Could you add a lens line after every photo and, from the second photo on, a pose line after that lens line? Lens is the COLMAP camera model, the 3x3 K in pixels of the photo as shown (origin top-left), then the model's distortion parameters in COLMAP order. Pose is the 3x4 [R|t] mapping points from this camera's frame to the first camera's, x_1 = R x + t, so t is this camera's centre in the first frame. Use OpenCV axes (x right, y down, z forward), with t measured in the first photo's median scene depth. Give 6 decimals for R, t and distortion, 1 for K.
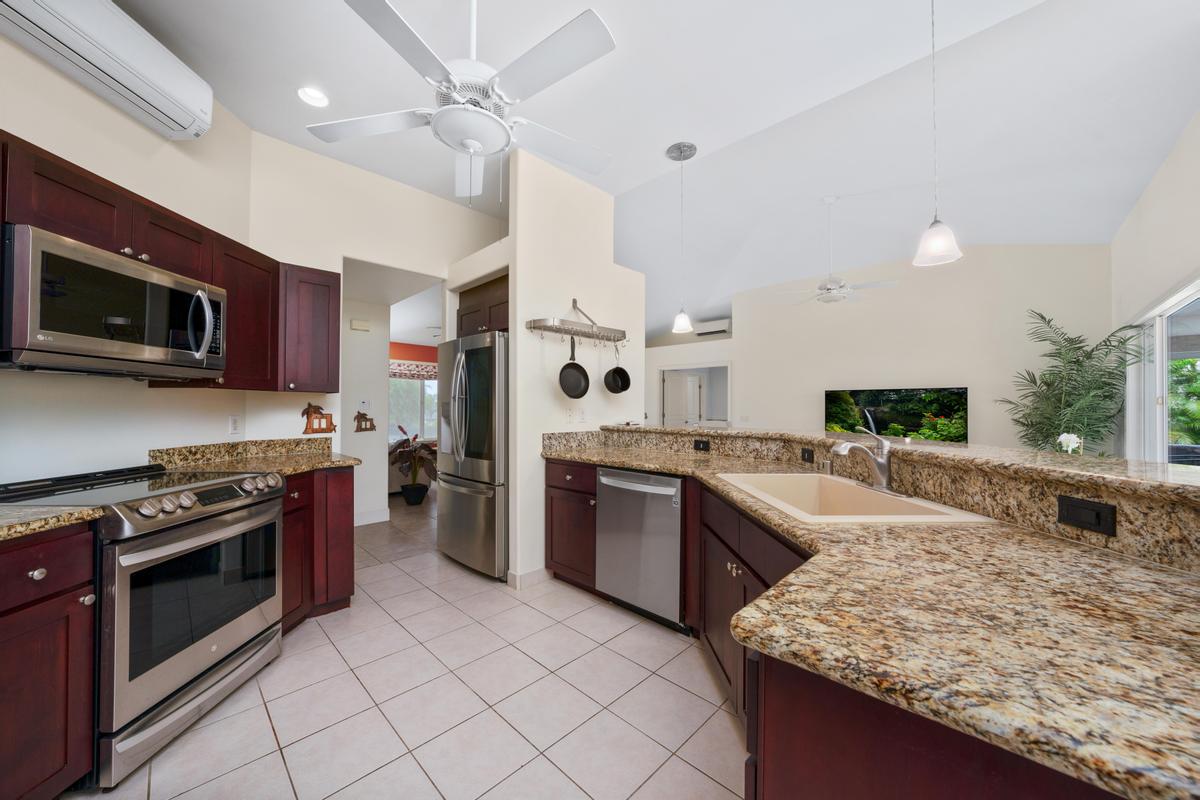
lens RADIAL K [[428.8, 0, 597.0], [0, 428.8, 384.0], [0, 0, 1]] dist [-0.000333, 0.005550]
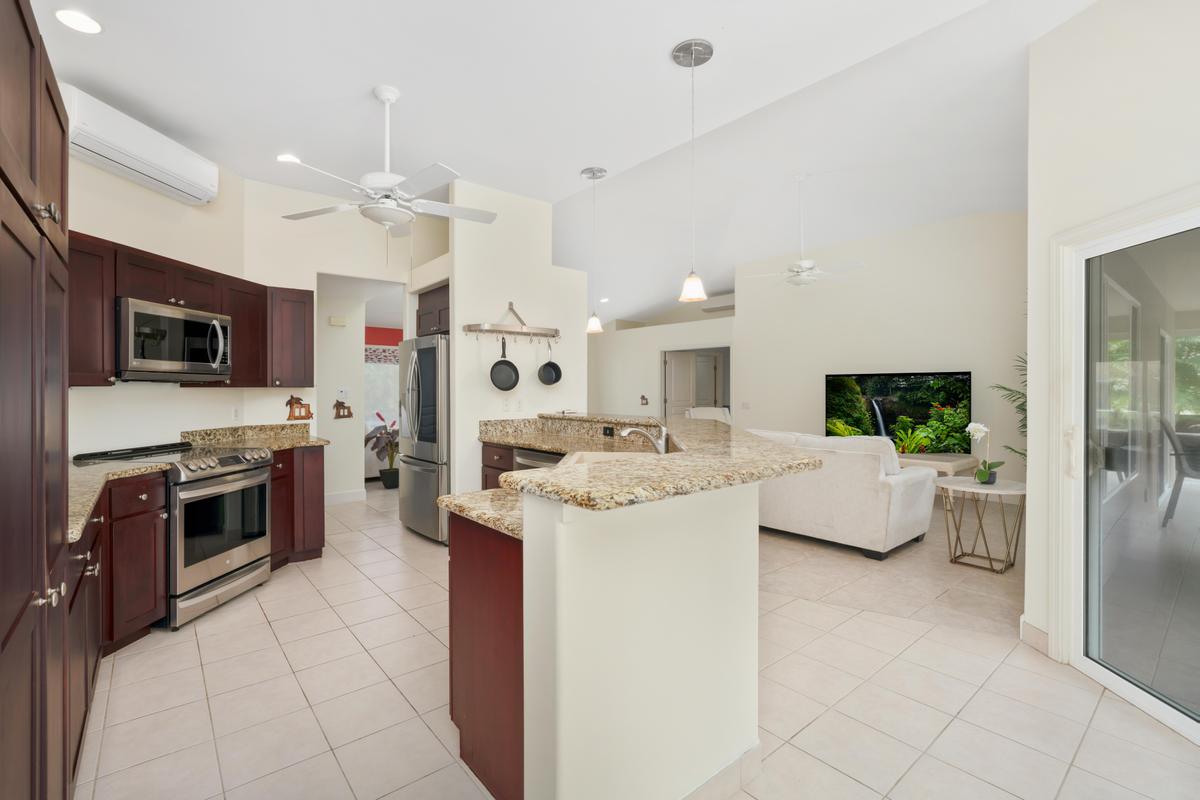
lens RADIAL K [[591.7, 0, 602.1], [0, 591.7, 358.8], [0, 0, 1]] dist [0.053099, 0.000257]
pose [[0.990641, -0.007683, -0.136278, 0.447061], [0.009054, 0.999914, 0.009443, -0.068490], [0.136194, -0.010589, 0.990626, -0.582904]]
